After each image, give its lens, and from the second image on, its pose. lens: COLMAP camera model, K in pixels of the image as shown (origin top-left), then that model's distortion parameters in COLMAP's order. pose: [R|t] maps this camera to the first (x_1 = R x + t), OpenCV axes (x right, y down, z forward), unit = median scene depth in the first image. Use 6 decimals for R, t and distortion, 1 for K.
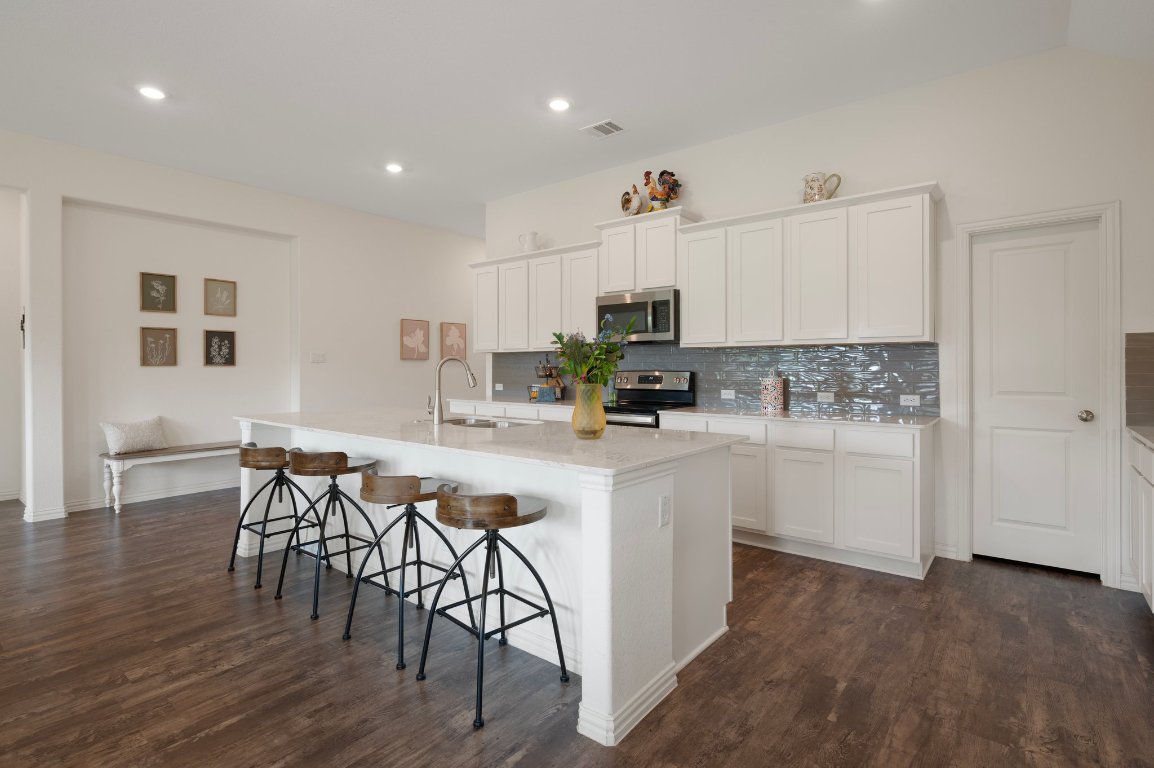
lens RADIAL K [[574.2, 0, 577.9], [0, 574.2, 361.8], [0, 0, 1]] dist [0.004049, -0.000501]
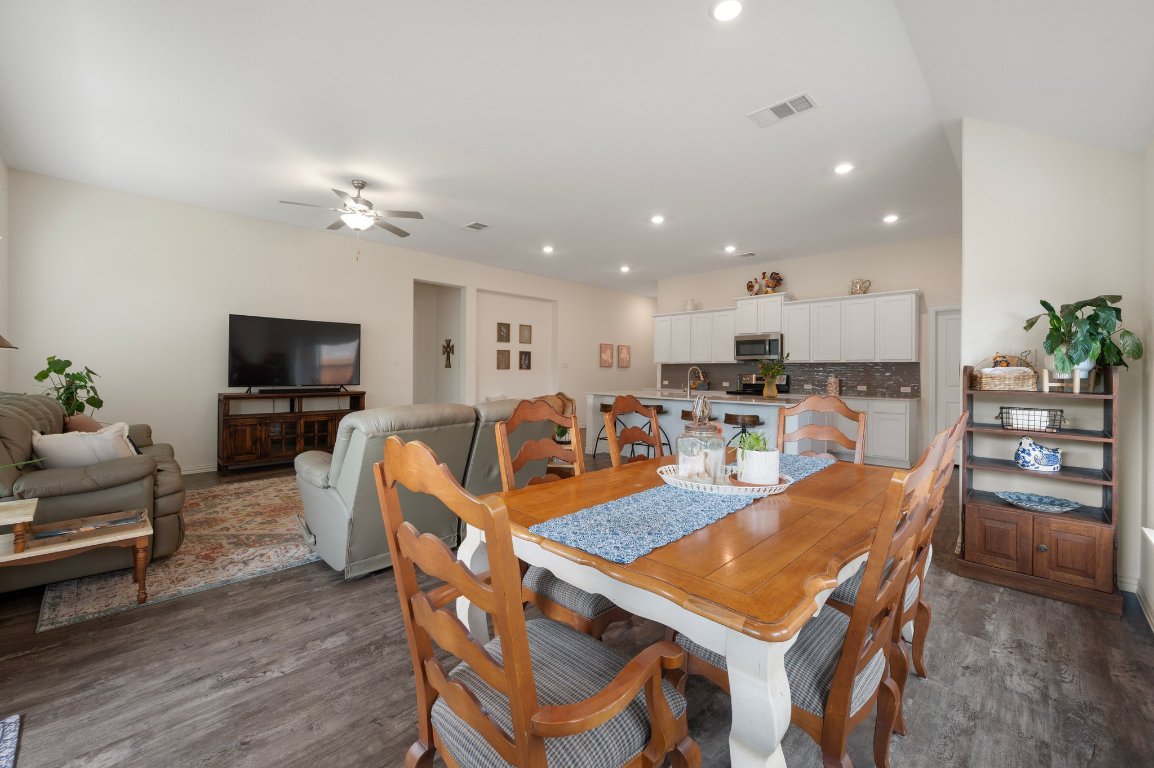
lens RADIAL K [[461.2, 0, 578.2], [0, 461.2, 367.7], [0, 0, 1]] dist [0.000384, 0.000127]
pose [[0.995661, 0.007889, -0.092725, -0.374431], [-0.007674, 0.999967, 0.002677, -0.006422], [0.092743, -0.001954, 0.995688, -0.645283]]
